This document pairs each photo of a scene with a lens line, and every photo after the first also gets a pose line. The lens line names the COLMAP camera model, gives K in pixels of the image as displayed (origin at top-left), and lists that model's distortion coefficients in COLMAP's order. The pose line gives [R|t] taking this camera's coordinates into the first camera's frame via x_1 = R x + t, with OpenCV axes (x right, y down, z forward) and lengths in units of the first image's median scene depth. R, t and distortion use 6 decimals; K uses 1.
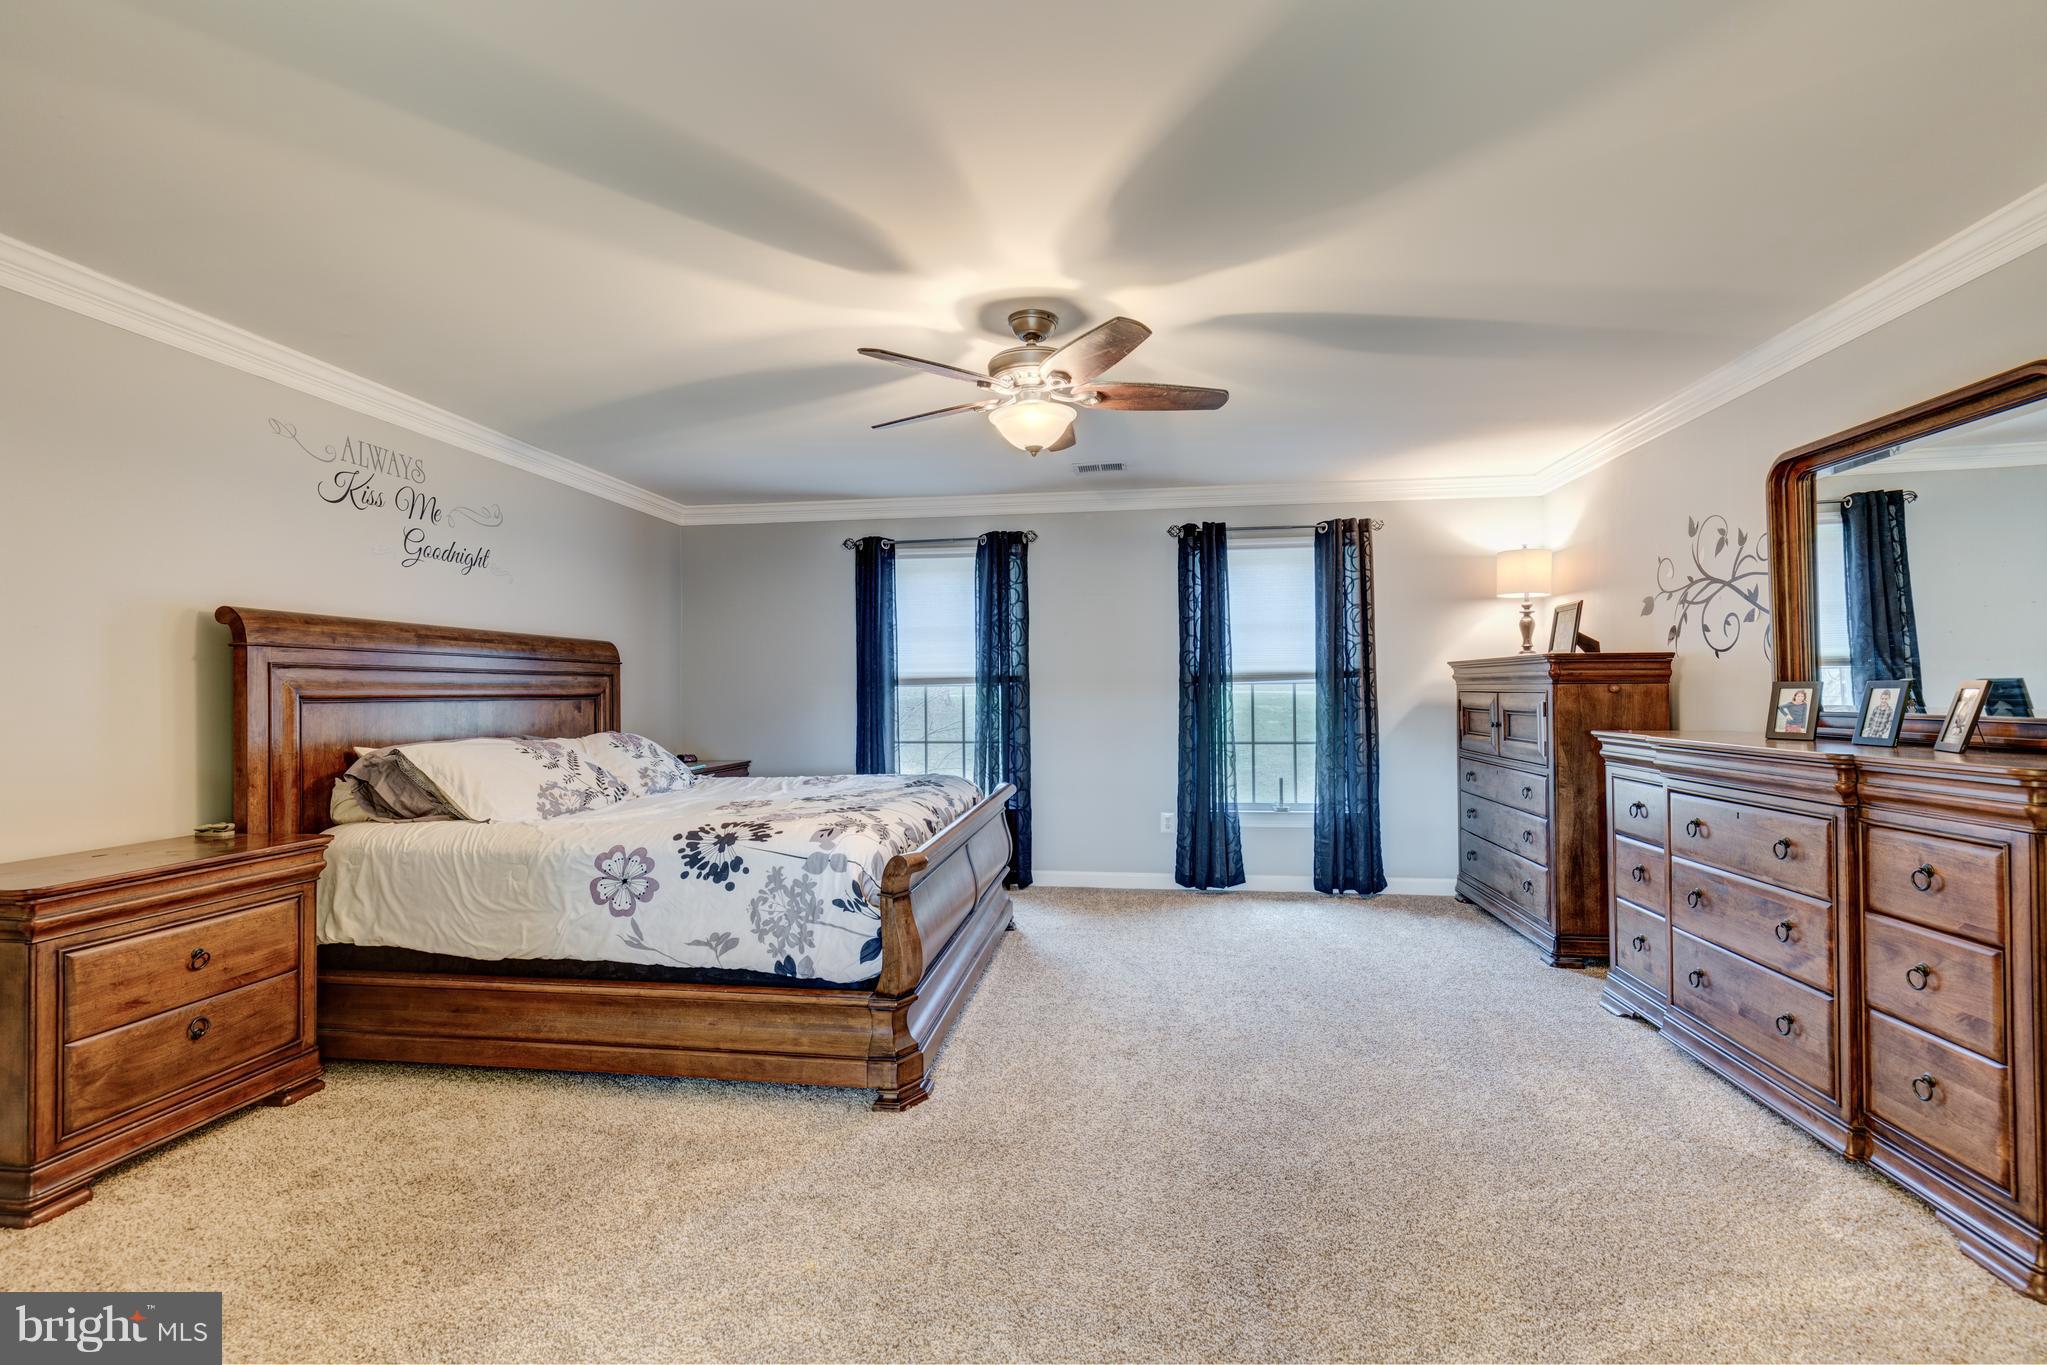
lens RADIAL K [[936.9, 0, 1022.5], [0, 936.9, 685.1], [0, 0, 1]] dist [0.013735, -0.001754]
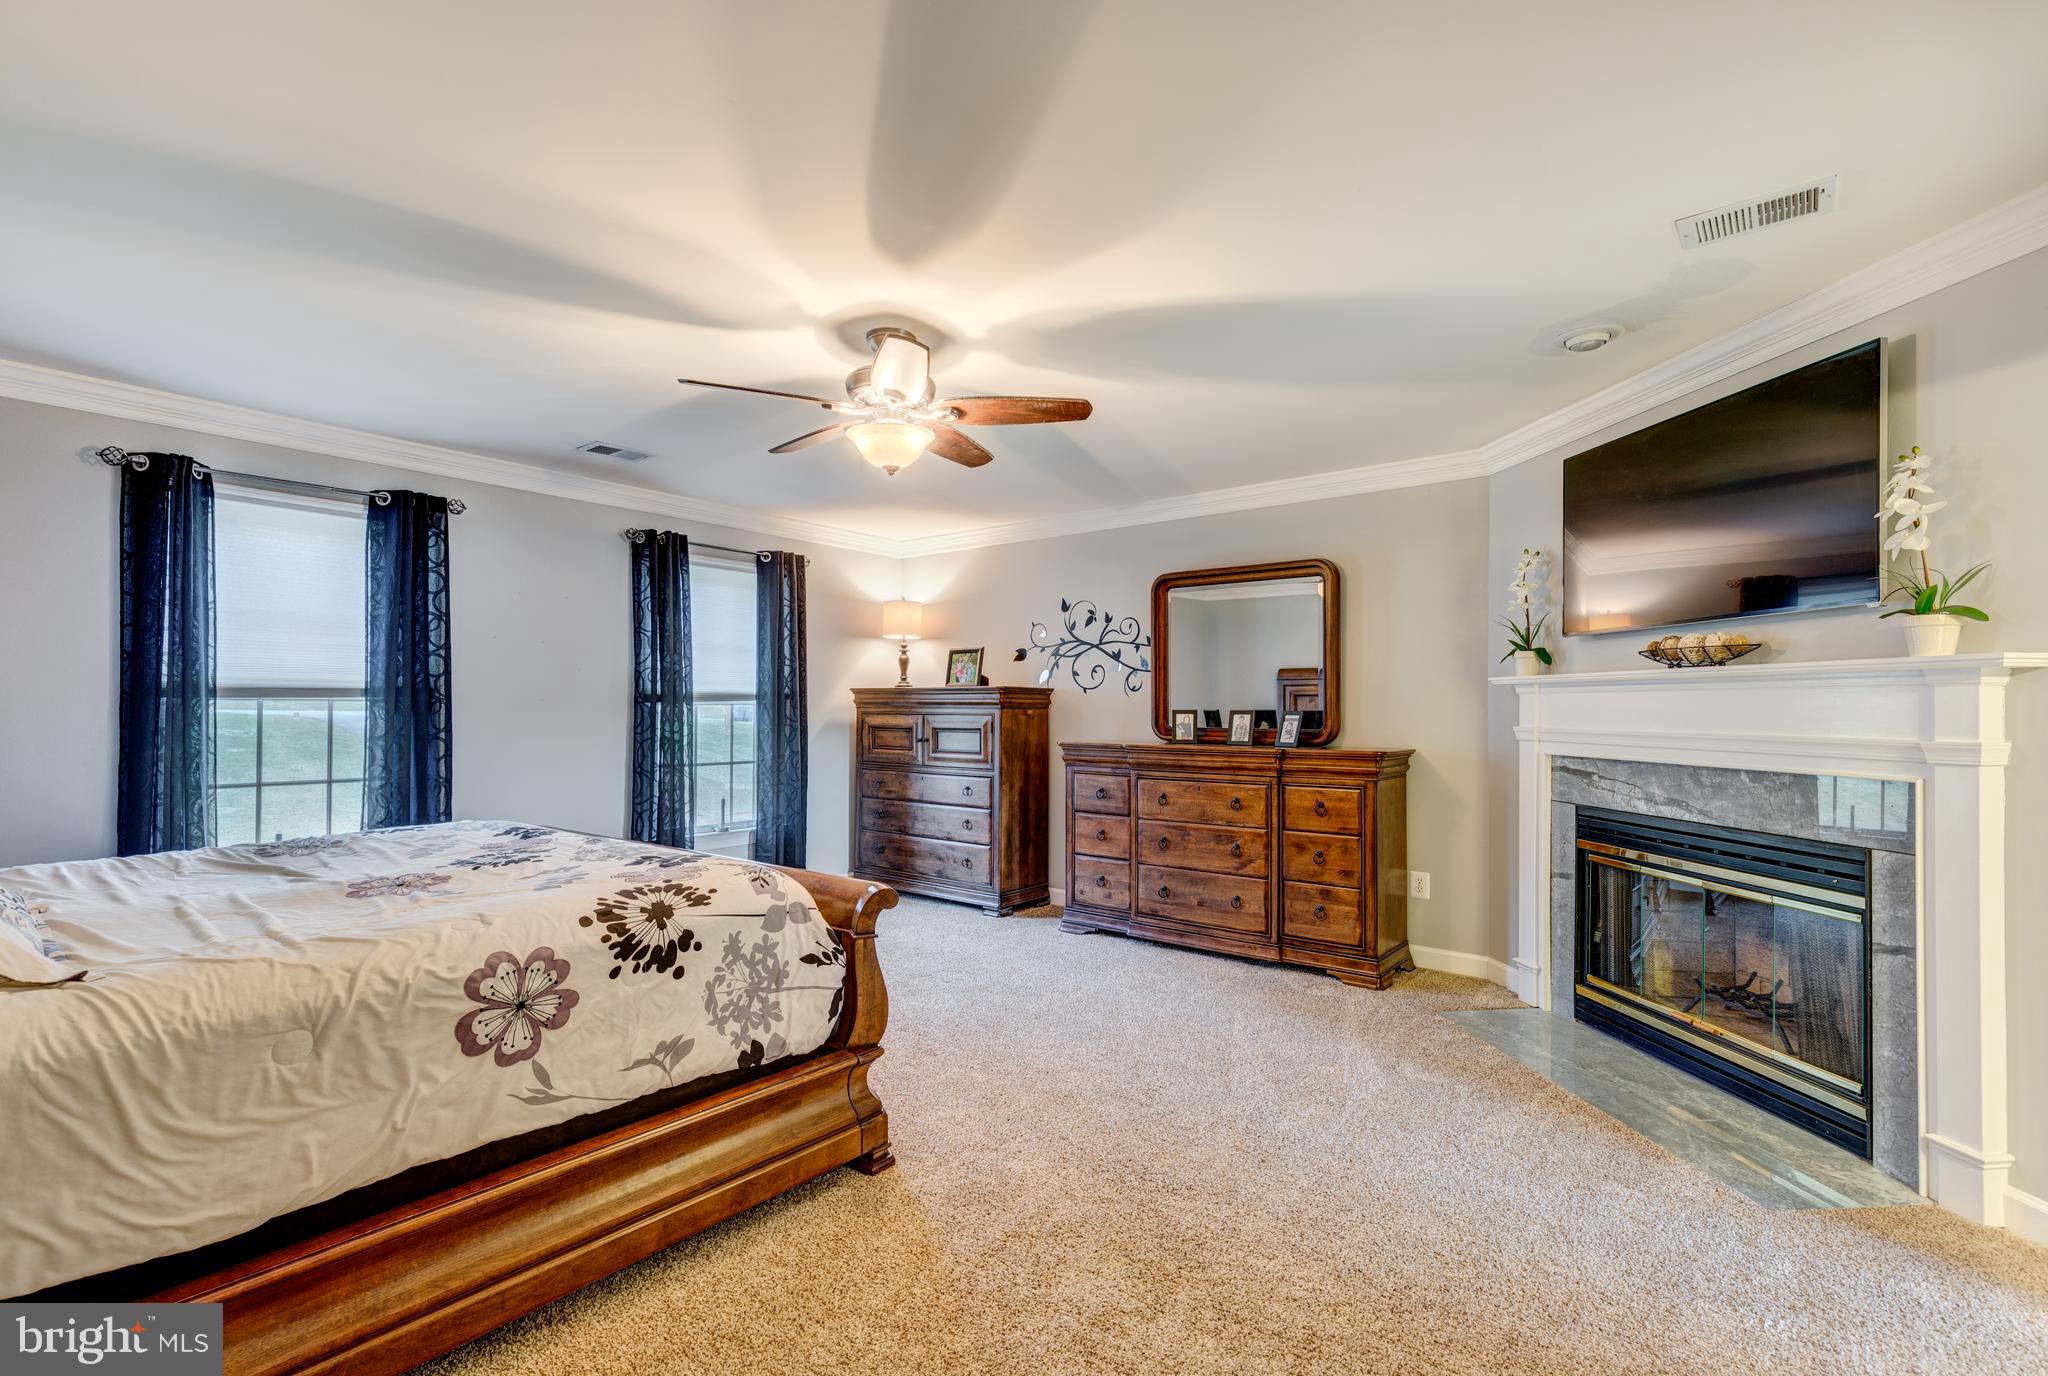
lens RADIAL K [[937.4, 0, 1044.1], [0, 937.4, 703.0], [0, 0, 1]] dist [0.013735, -0.001754]
pose [[0.498014, 0.017463, 0.866993, -0.789954], [-0.013337, 0.999833, -0.012477, 0.008461], [-0.867066, -0.005349, 0.498164, 0.375883]]
